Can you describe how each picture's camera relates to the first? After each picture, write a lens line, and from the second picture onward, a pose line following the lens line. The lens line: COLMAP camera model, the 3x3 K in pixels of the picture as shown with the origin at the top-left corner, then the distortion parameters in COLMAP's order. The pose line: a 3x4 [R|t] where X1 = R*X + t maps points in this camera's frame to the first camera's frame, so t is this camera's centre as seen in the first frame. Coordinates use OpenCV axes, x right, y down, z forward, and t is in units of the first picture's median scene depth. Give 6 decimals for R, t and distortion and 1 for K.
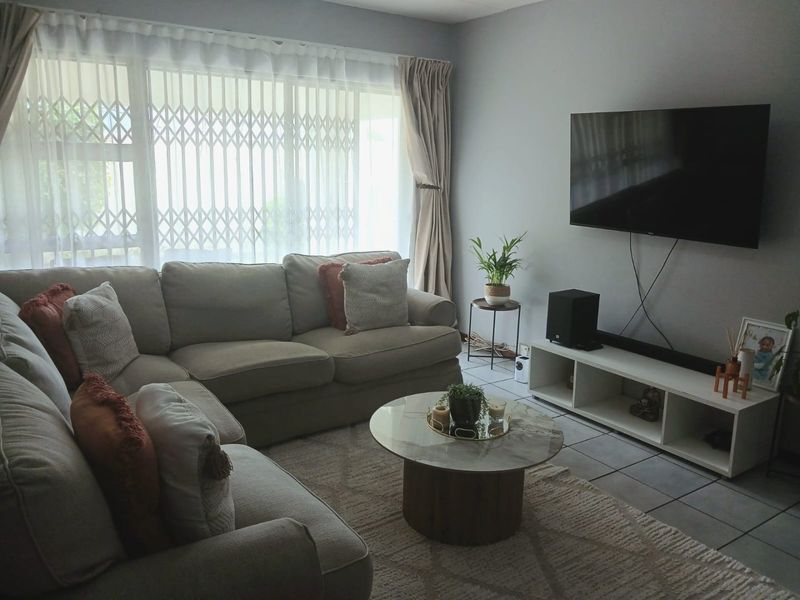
lens RADIAL K [[656.9, 0, 398.9], [0, 656.9, 284.0], [0, 0, 1]] dist [0.004835, -0.003180]
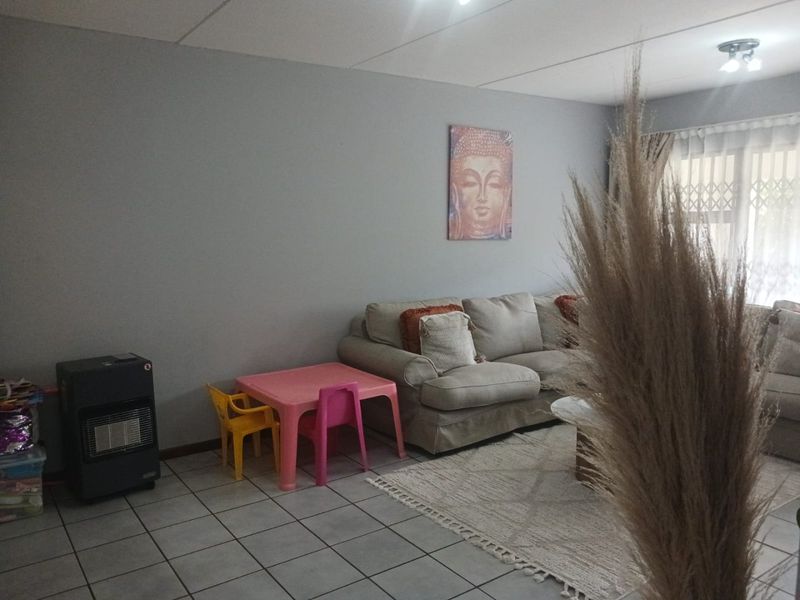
lens RADIAL K [[623.4, 0, 389.5], [0, 623.4, 310.9], [0, 0, 1]] dist [0.101054, -0.167232]
pose [[0.020020, 0.107979, -0.993952, 0.905730], [-0.176727, 0.978879, 0.102782, -0.022381], [0.984056, 0.173600, 0.038680, 0.299945]]
